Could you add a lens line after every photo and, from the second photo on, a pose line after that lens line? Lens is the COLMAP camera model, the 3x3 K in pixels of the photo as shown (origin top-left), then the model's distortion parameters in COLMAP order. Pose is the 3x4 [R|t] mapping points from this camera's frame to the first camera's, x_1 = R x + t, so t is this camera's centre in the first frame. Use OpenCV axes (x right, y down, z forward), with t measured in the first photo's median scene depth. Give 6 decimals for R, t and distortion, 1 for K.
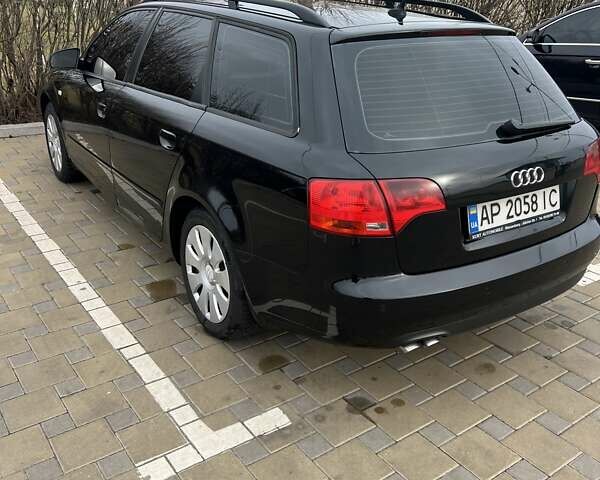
lens RADIAL K [[586.4, 0, 301.2], [0, 586.4, 240.9], [0, 0, 1]] dist [0.037309, 0.000000]
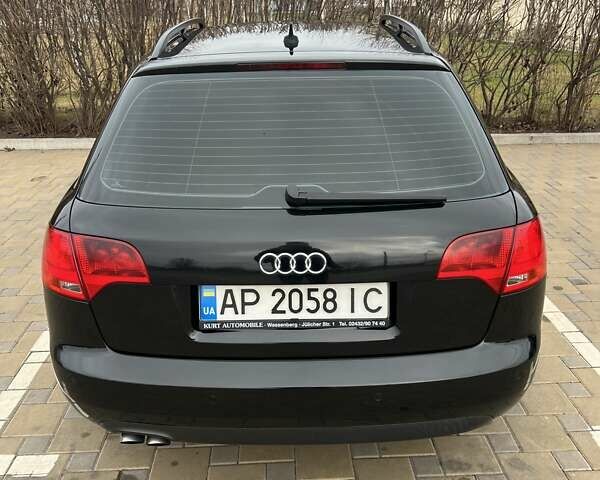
lens RADIAL K [[586.4, 0, 299.8], [0, 586.4, 237.6], [0, 0, 1]] dist [0.037309, 0.000000]
pose [[0.840292, 0.164893, -0.516449, 0.755122], [-0.182541, 0.983054, 0.016867, -0.152297], [0.510478, 0.080100, 0.856152, 0.374363]]
